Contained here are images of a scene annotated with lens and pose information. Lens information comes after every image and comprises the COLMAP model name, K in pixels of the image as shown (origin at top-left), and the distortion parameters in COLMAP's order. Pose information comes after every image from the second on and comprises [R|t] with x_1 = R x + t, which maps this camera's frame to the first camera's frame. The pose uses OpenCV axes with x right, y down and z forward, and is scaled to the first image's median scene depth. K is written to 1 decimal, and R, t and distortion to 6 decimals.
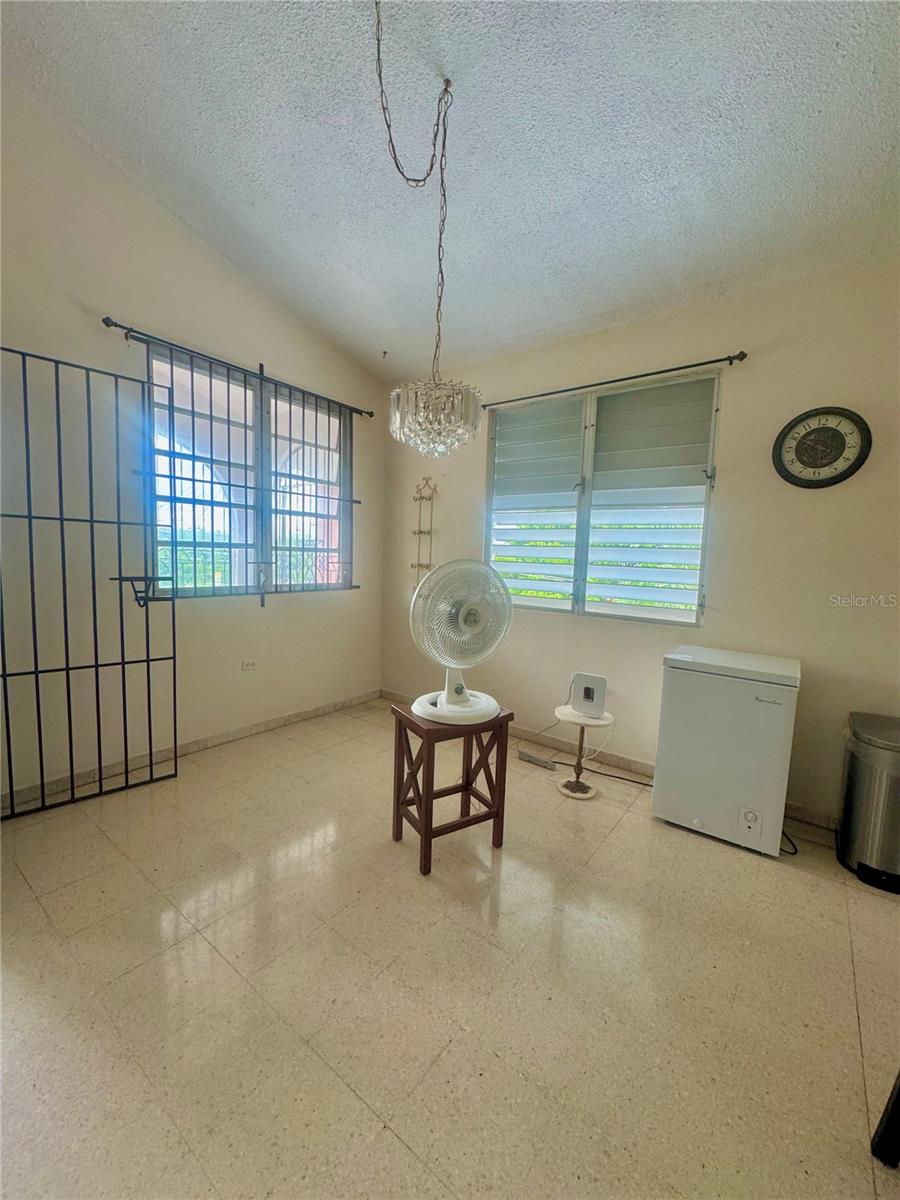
lens RADIAL K [[481.5, 0, 452.4], [0, 481.5, 597.0], [0, 0, 1]] dist [-0.001795, -0.000172]
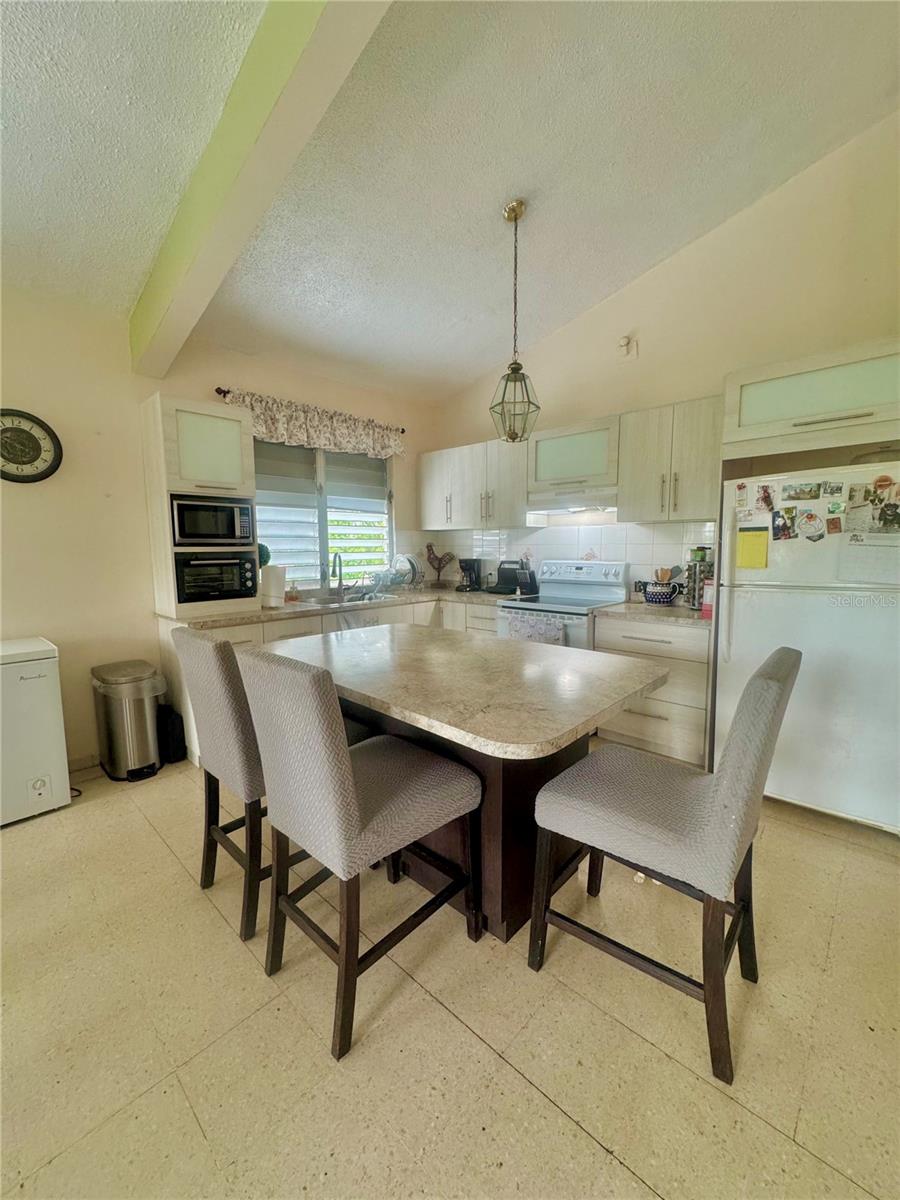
lens RADIAL K [[481.5, 0, 449.7], [0, 481.5, 598.8], [0, 0, 1]] dist [-0.001795, -0.000172]
pose [[0.104162, -0.146151, 0.983763, -0.202765], [0.107179, 0.985033, 0.134992, -0.004522], [-0.988768, 0.091377, 0.118267, -0.062386]]
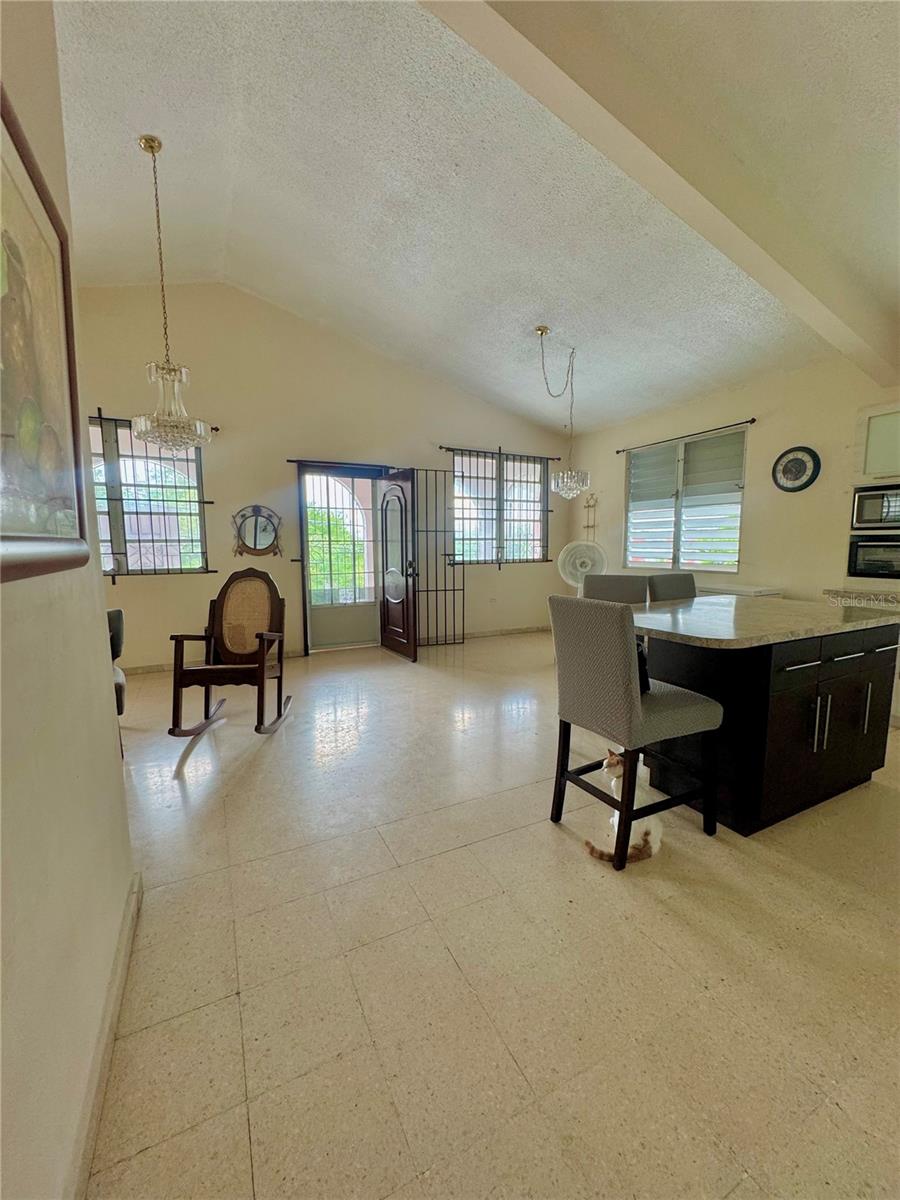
lens RADIAL K [[481.5, 0, 449.3], [0, 481.5, 597.0], [0, 0, 1]] dist [-0.001795, -0.000172]
pose [[0.896650, 0.009014, -0.442648, 0.300705], [-0.002927, 0.999892, 0.014433, 0.107299], [0.442731, -0.011646, 0.896579, -0.881974]]
